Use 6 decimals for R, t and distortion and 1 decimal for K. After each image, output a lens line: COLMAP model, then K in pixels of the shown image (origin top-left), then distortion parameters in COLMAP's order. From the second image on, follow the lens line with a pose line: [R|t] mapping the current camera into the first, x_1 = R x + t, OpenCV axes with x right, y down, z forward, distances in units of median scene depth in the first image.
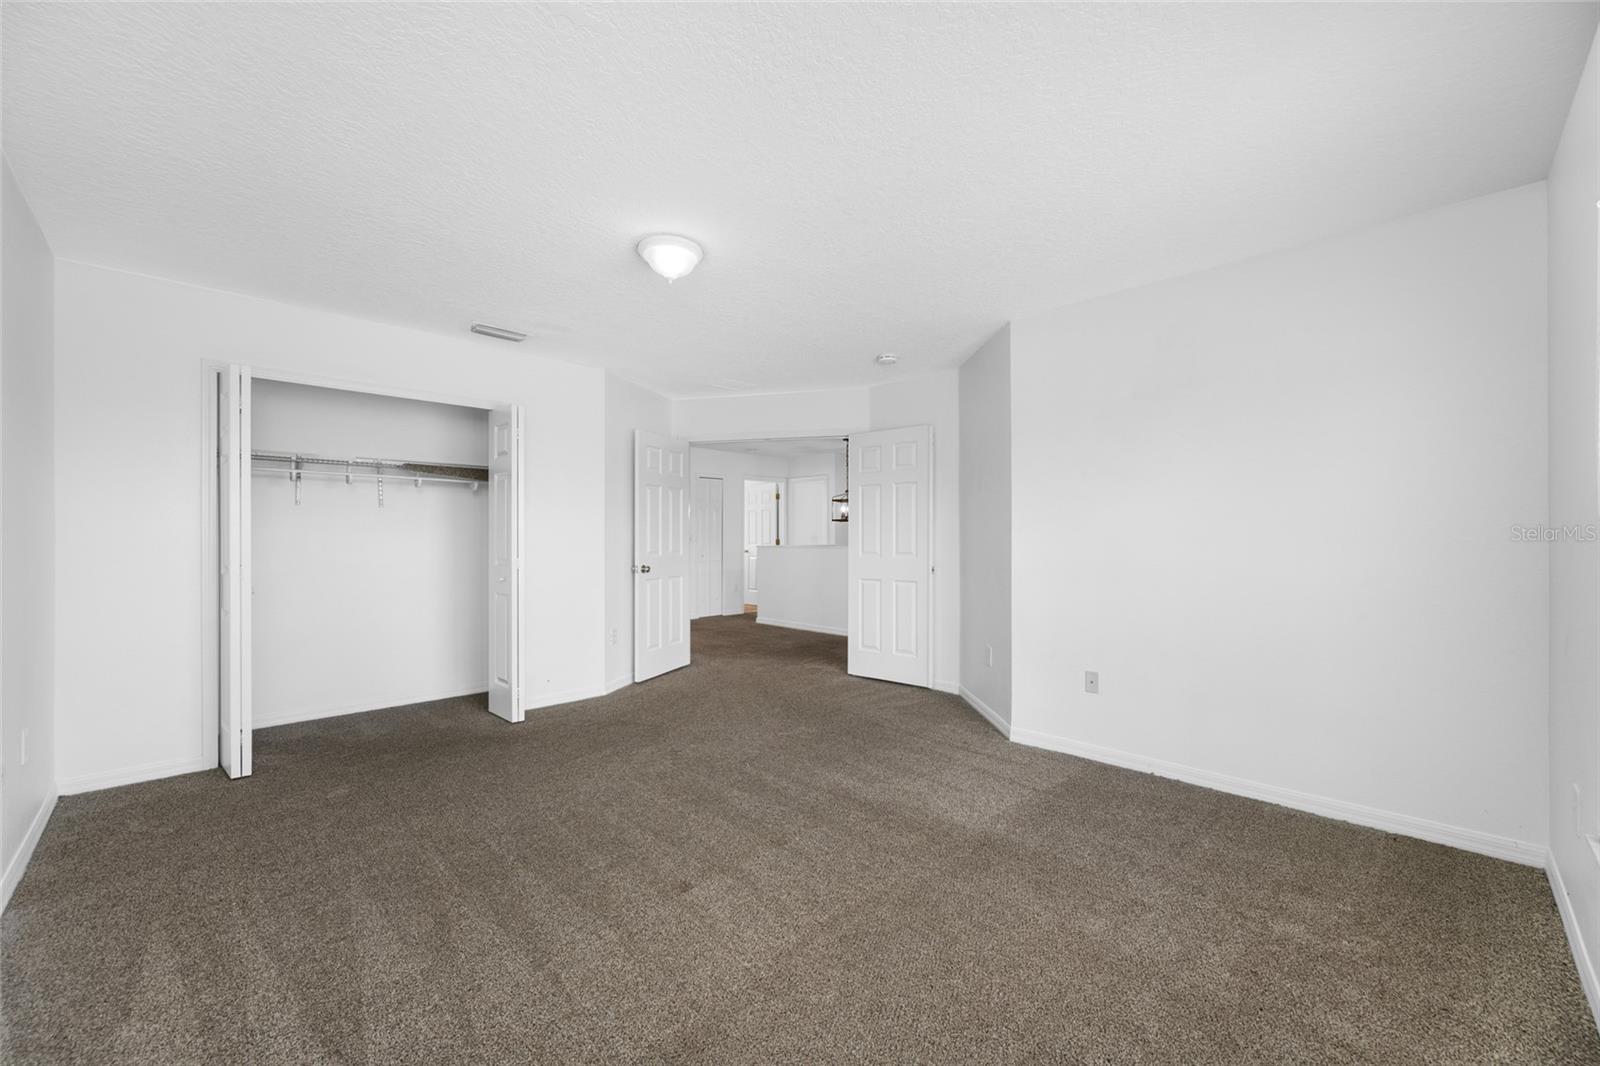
lens RADIAL K [[629.3, 0, 803.5], [0, 629.3, 530.7], [0, 0, 1]] dist [0.000757, 0.000087]
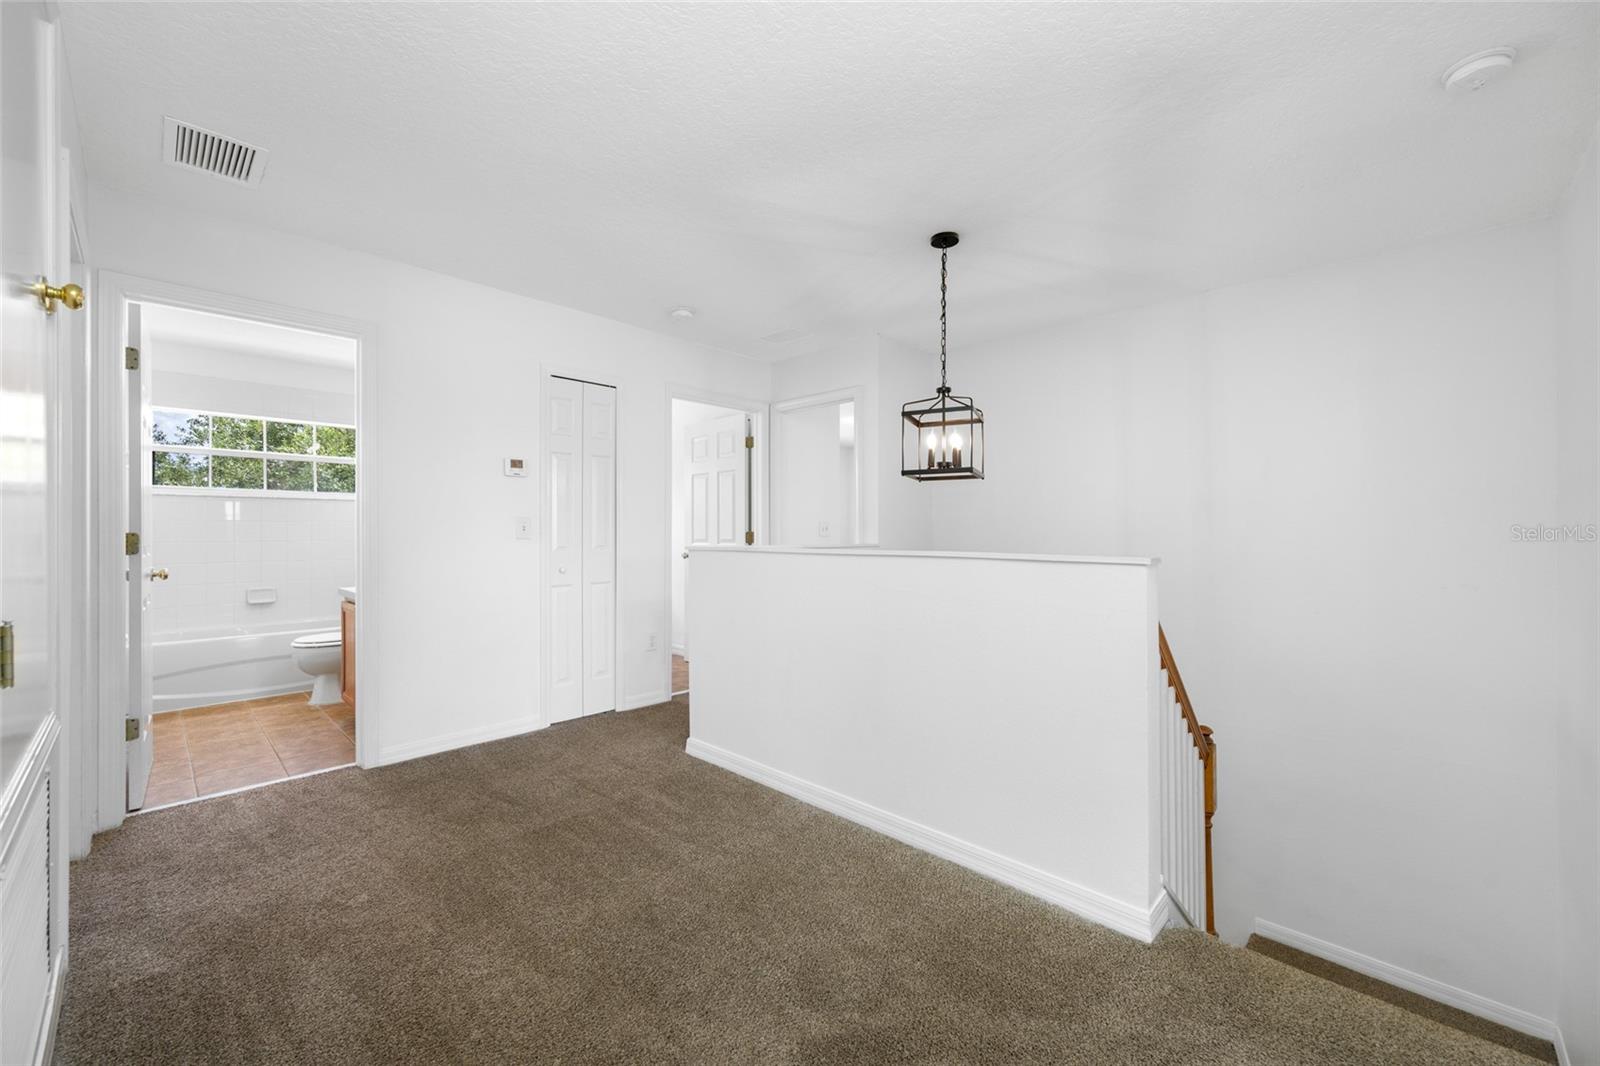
lens RADIAL K [[629.3, 0, 803.5], [0, 629.3, 530.7], [0, 0, 1]] dist [0.000757, 0.000087]
pose [[0.999607, 0.004481, 0.027668, -0.013333], [-0.004775, 0.999933, 0.010580, 0.007083], [-0.027619, -0.010708, 0.999561, 0.536290]]
